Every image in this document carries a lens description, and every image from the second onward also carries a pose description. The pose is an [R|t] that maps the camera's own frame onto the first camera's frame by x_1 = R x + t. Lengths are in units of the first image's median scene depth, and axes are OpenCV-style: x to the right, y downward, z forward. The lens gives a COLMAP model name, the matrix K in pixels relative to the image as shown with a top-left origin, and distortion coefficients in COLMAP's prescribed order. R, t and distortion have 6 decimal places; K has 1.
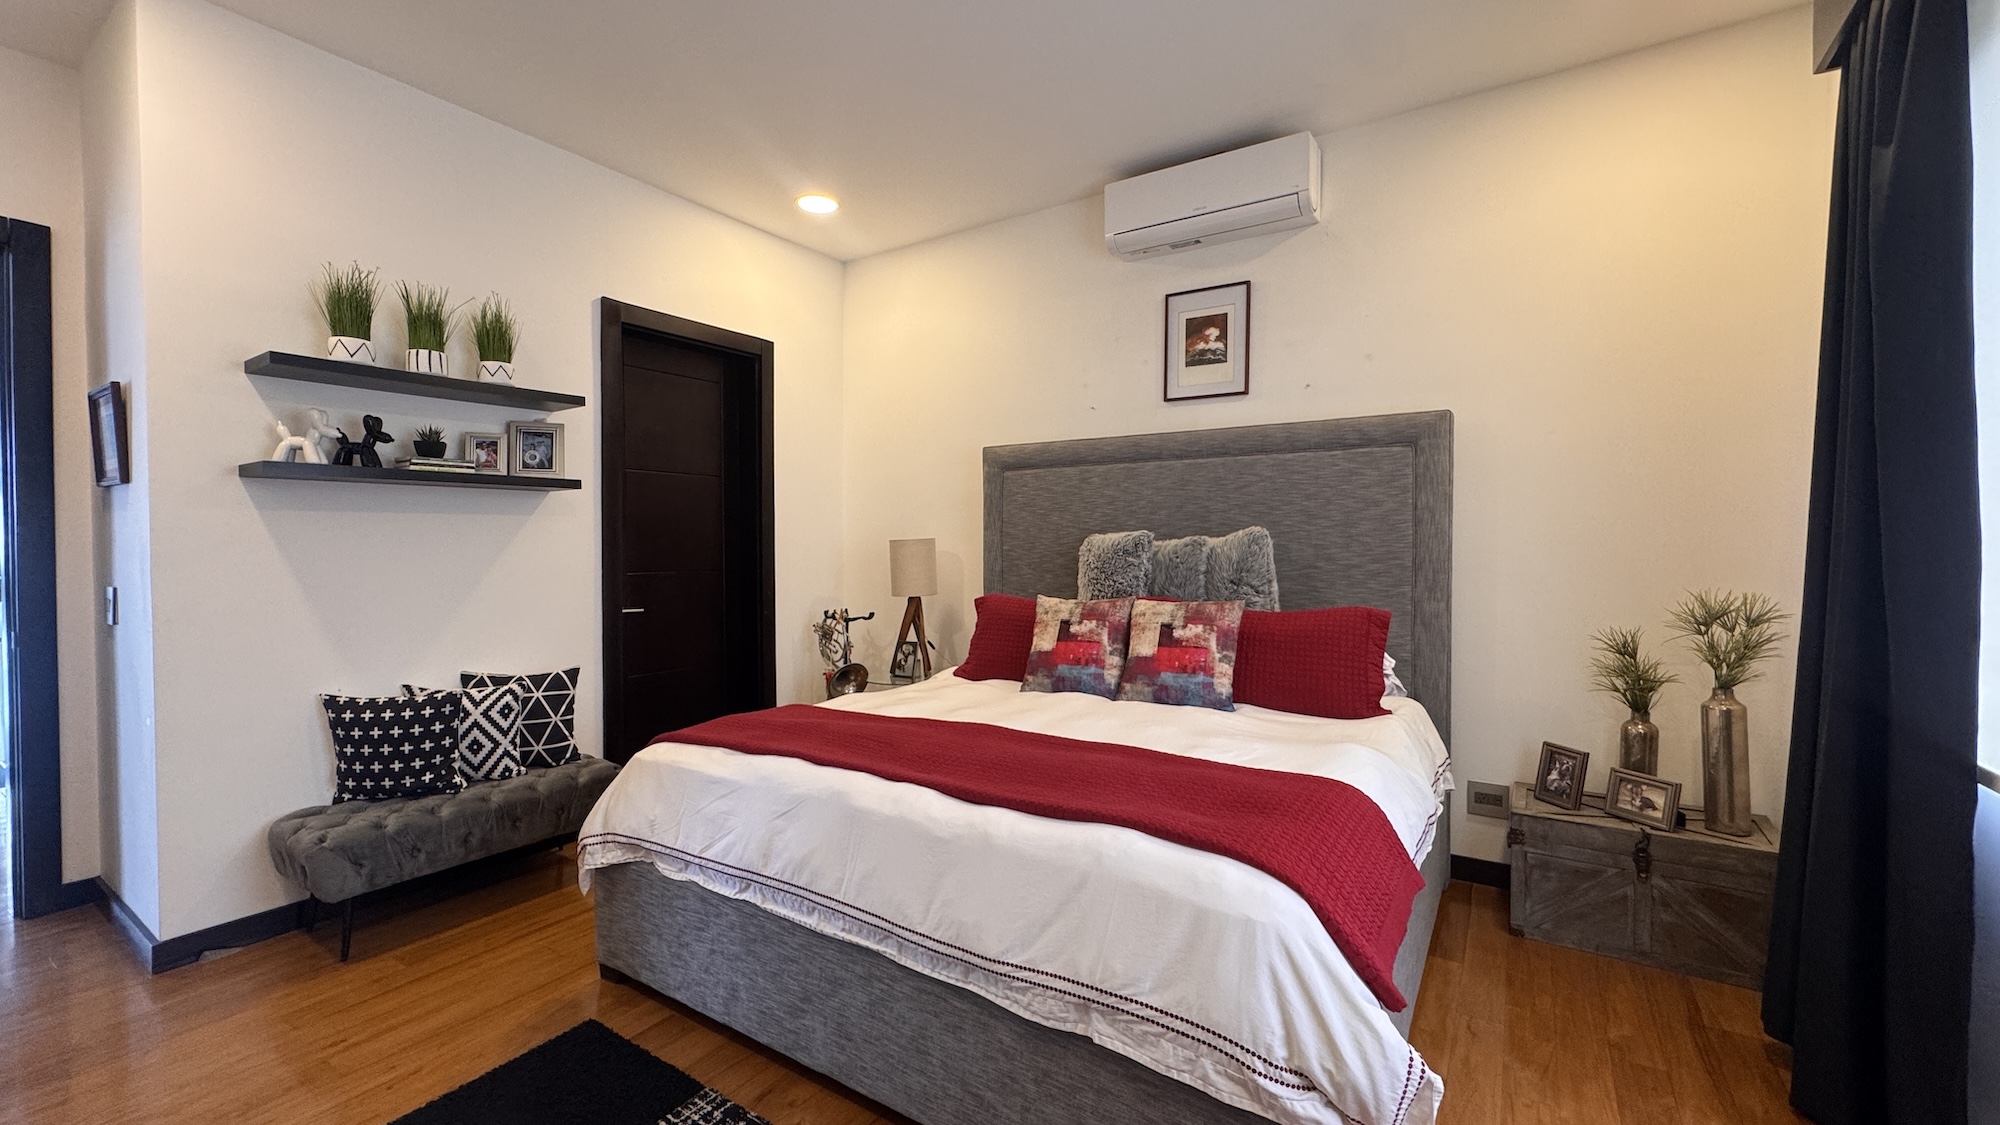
lens RADIAL K [[790.1, 0, 1000.8], [0, 790.1, 562.0], [0, 0, 1]] dist [-0.004312, -0.001000]
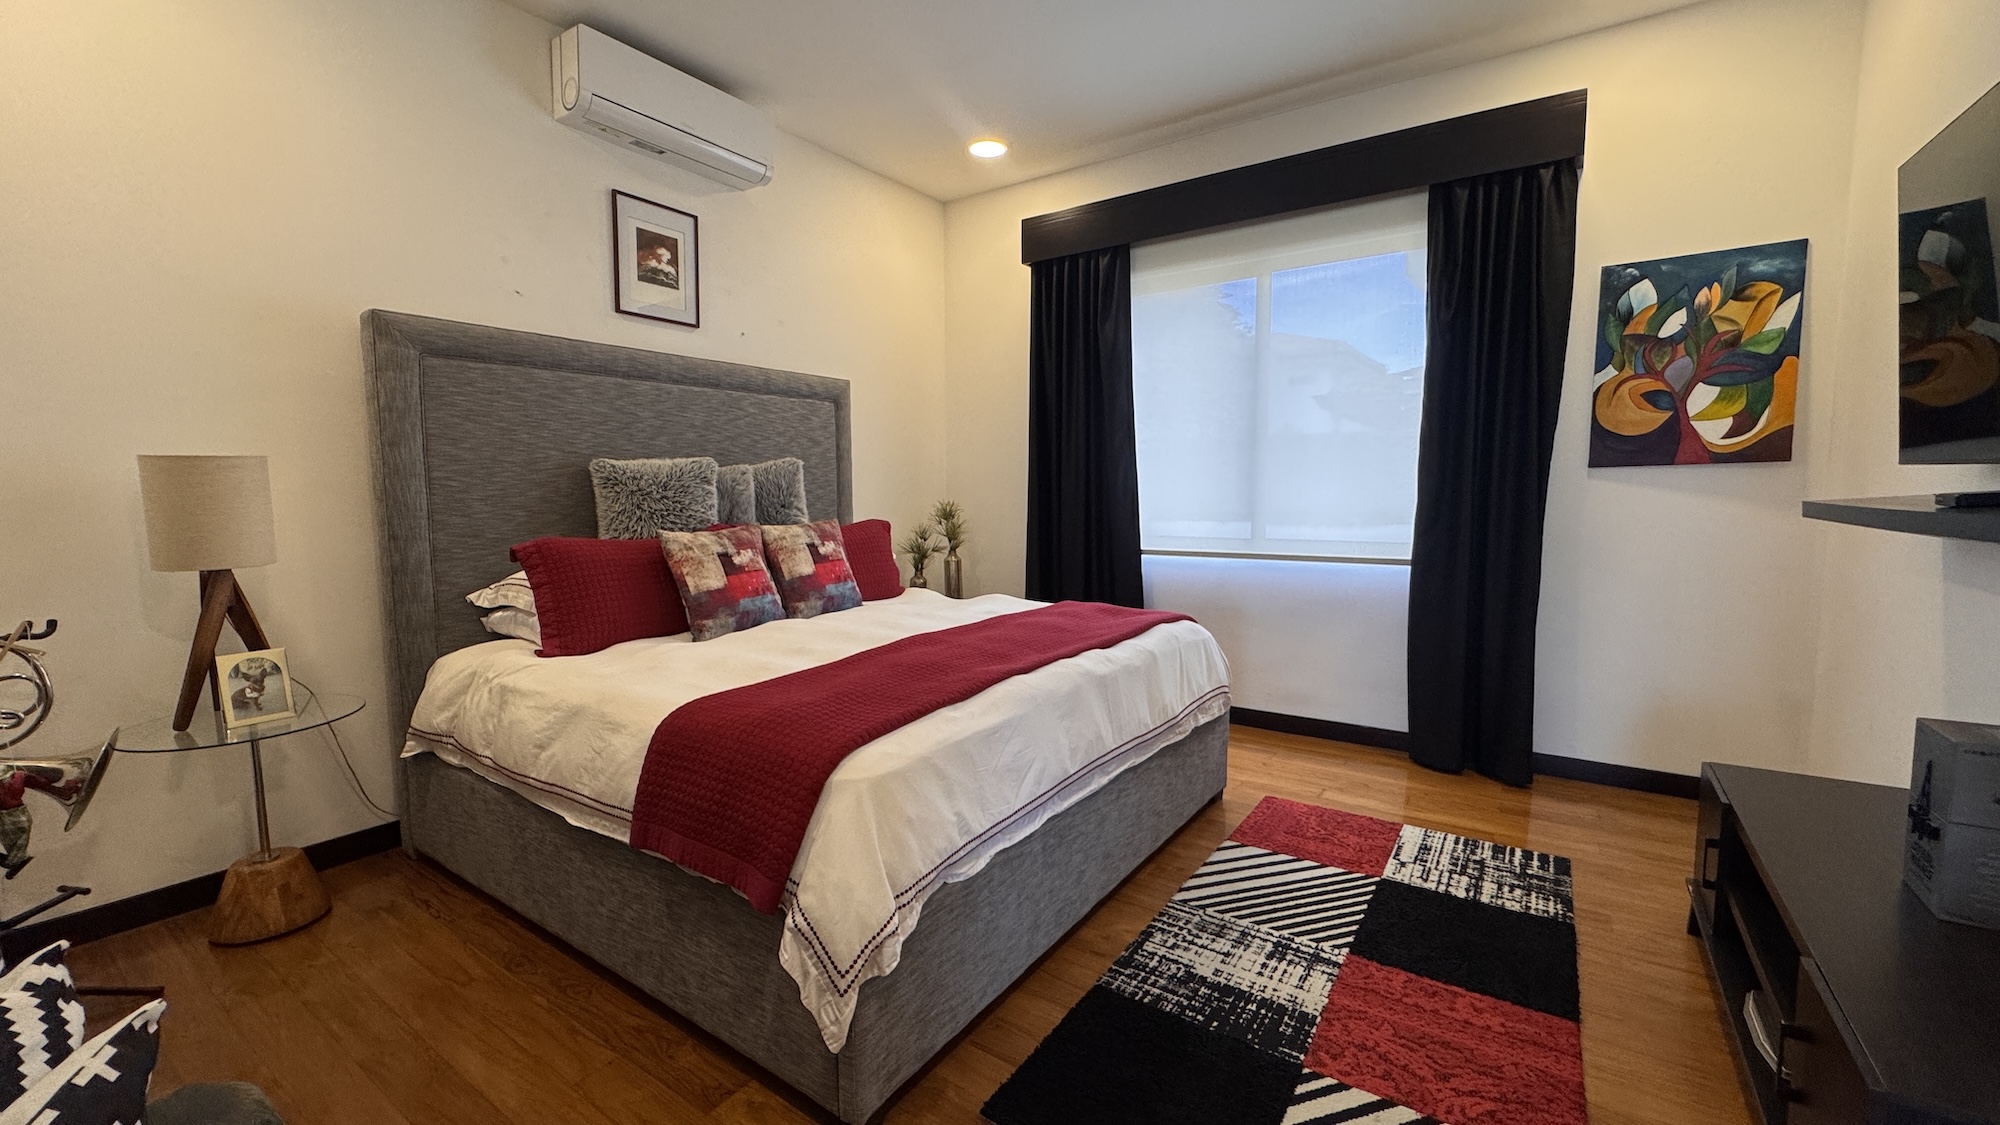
lens RADIAL K [[790.1, 0, 998.3], [0, 790.1, 560.5], [0, 0, 1]] dist [-0.004312, -0.001000]
pose [[0.032816, -0.091323, 0.995280, -0.775576], [0.027608, 0.995520, 0.090435, 0.007995], [-0.999080, 0.024510, 0.035190, 0.615178]]
